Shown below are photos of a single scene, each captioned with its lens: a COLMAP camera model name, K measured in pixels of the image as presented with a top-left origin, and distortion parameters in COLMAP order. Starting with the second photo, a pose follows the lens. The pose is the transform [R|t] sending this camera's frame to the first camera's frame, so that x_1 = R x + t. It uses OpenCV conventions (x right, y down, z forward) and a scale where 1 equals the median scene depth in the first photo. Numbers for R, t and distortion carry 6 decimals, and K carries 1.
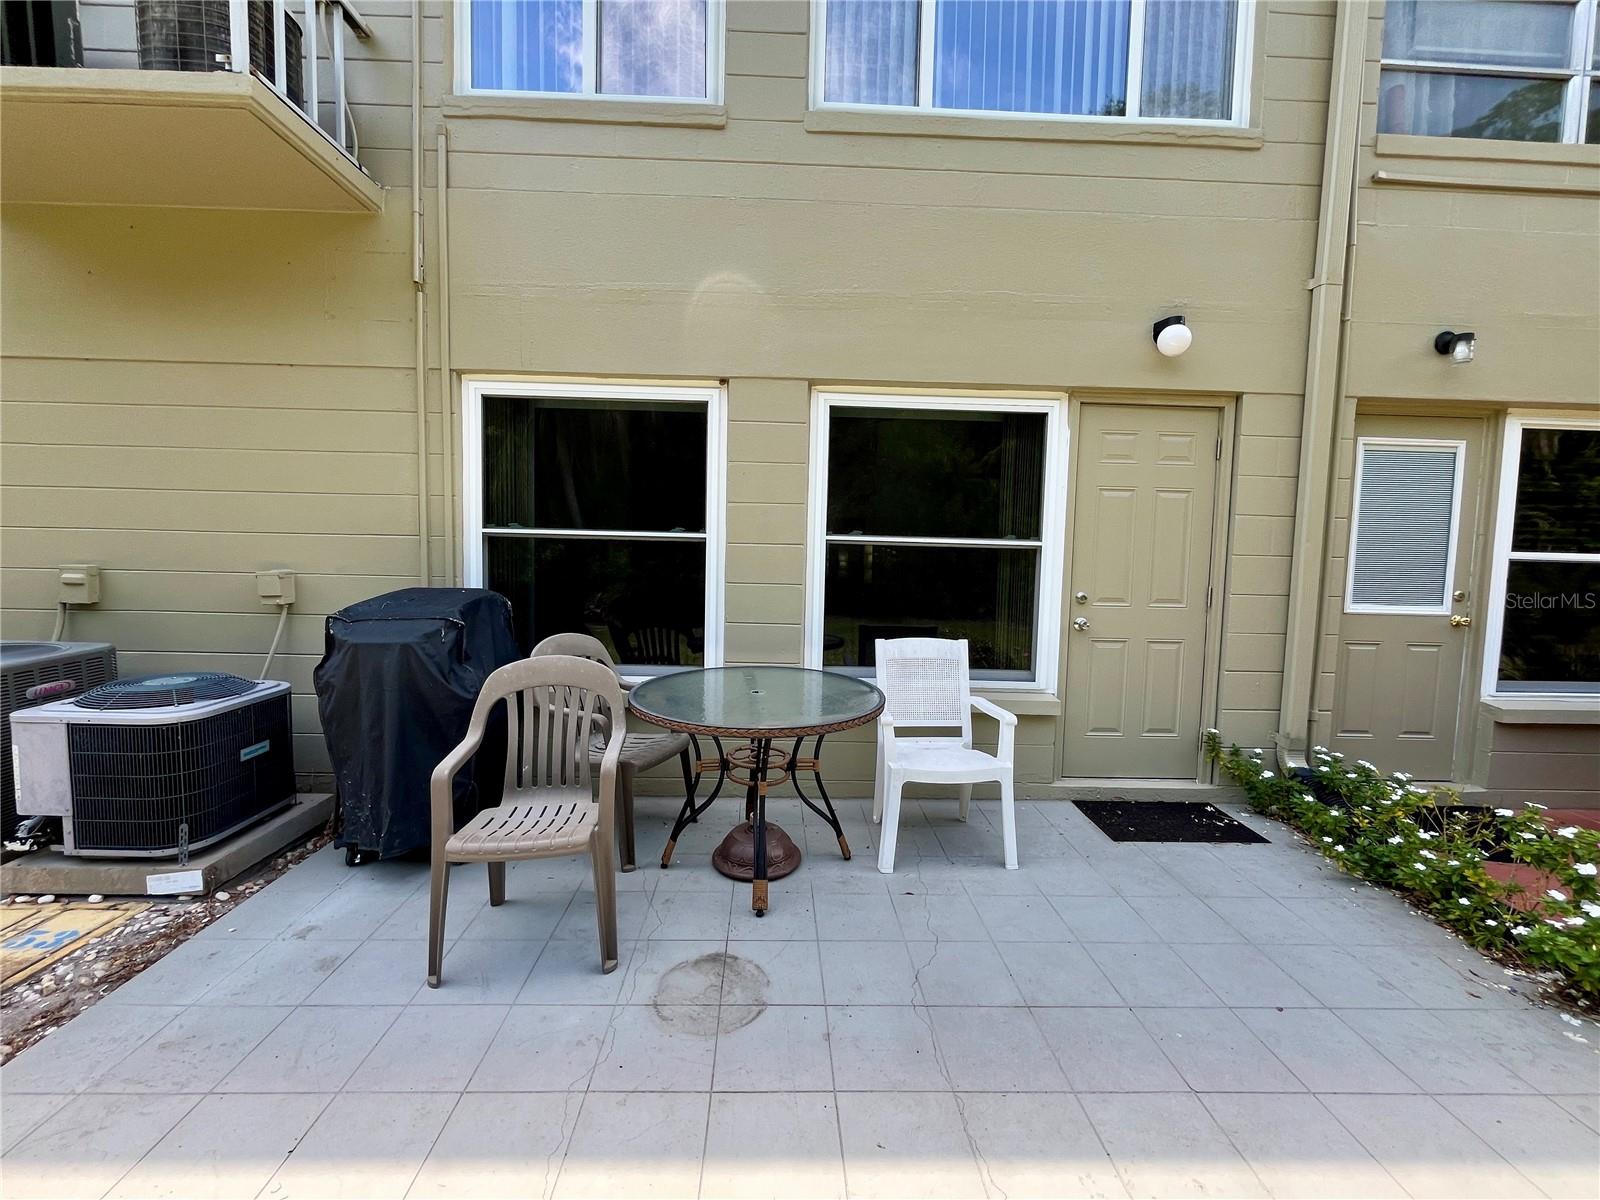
lens RADIAL K [[646.7, 0, 798.0], [0, 646.7, 596.2], [0, 0, 1]] dist [-0.002963, -0.000360]
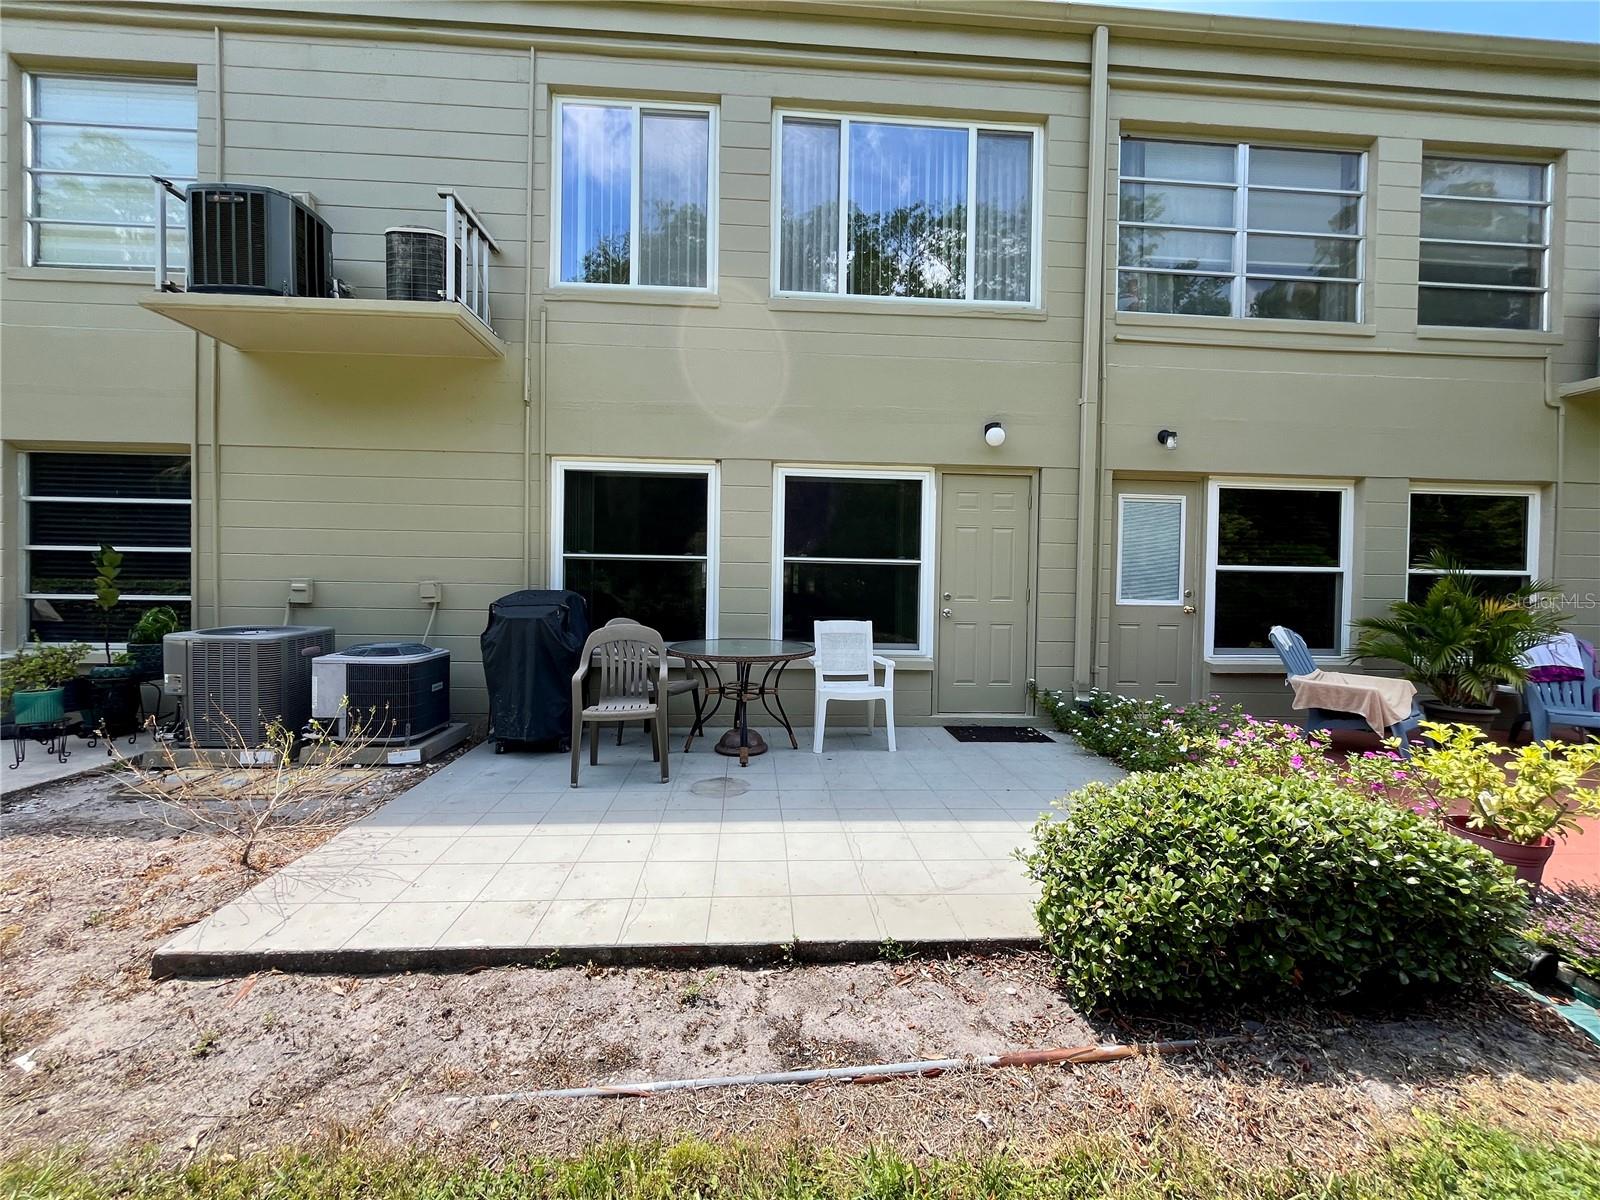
lens RADIAL K [[646.7, 0, 798.0], [0, 646.7, 596.2], [0, 0, 1]] dist [-0.002963, -0.000360]
pose [[0.999302, -0.007783, 0.036542, 0.020714], [0.009623, 0.998681, -0.050437, 0.082840], [-0.036101, 0.050754, 0.998059, -0.582368]]
